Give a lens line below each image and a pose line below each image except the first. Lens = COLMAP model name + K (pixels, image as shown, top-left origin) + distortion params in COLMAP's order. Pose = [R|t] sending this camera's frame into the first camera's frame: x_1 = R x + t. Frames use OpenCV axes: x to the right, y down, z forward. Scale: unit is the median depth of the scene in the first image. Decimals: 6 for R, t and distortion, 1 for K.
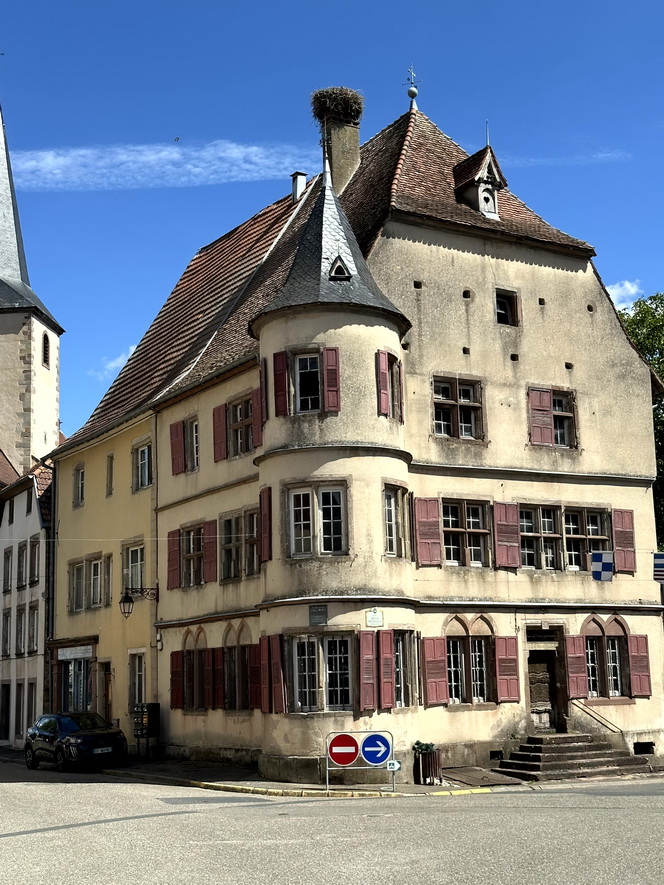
lens RADIAL K [[1281.4, 0, 350.0], [0, 1281.4, 455.2], [0, 0, 1]] dist [0.115476, 0.000000]
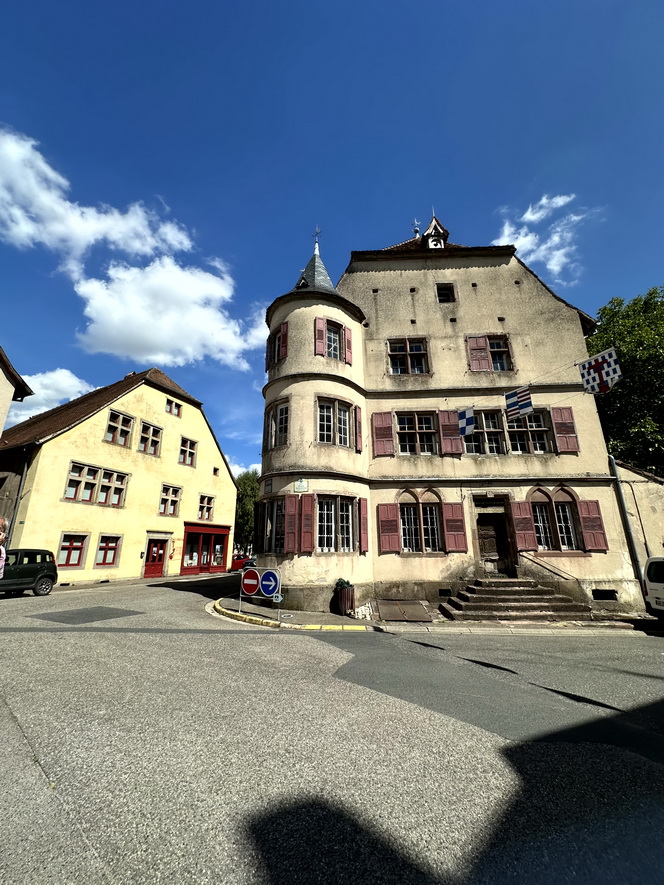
lens RADIAL K [[355.7, 0, 327.2], [0, 355.7, 442.8], [0, 0, 1]] dist [-0.009651, 0.000313]
pose [[0.813444, -0.143069, -0.563773, 0.223280], [0.077773, 0.987327, -0.138339, 0.113853], [0.576420, 0.068684, 0.814262, 0.583071]]
